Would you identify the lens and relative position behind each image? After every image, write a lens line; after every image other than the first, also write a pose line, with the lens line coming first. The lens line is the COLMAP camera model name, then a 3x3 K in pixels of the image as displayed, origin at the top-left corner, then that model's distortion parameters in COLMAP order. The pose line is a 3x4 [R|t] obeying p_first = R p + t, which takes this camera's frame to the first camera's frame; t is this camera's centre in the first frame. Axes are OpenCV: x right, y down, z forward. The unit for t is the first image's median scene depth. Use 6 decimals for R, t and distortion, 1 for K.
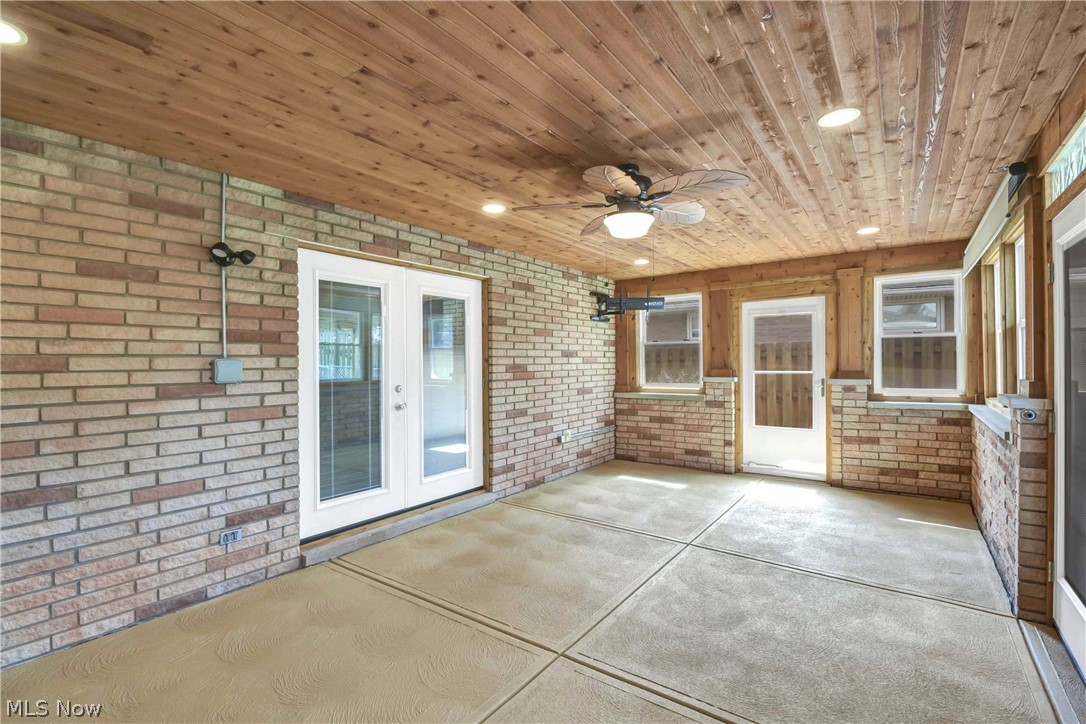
lens RADIAL K [[487.8, 0, 531.1], [0, 487.8, 360.9], [0, 0, 1]] dist [-0.000877, -0.009202]
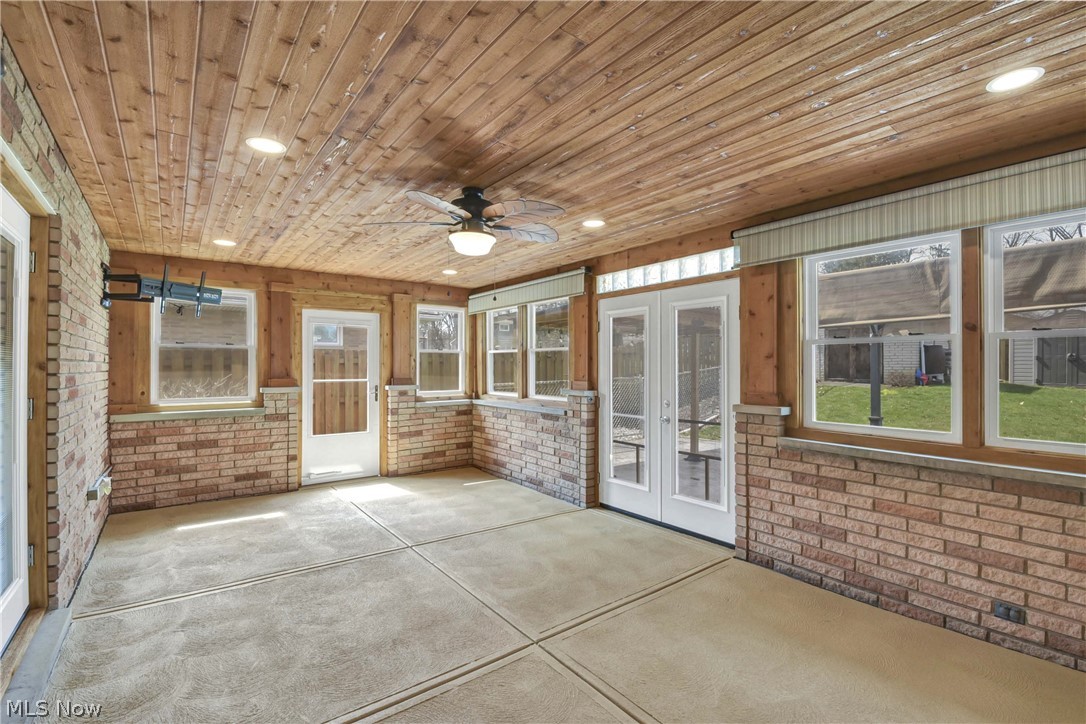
lens RADIAL K [[502.0, 0, 565.1], [0, 502.0, 361.3], [0, 0, 1]] dist [-0.000953, -0.010873]
pose [[0.244283, 0.020901, 0.969479, -0.434402], [-0.005621, 0.999781, -0.020138, 0.000709], [-0.969688, -0.000530, 0.244348, 0.285263]]
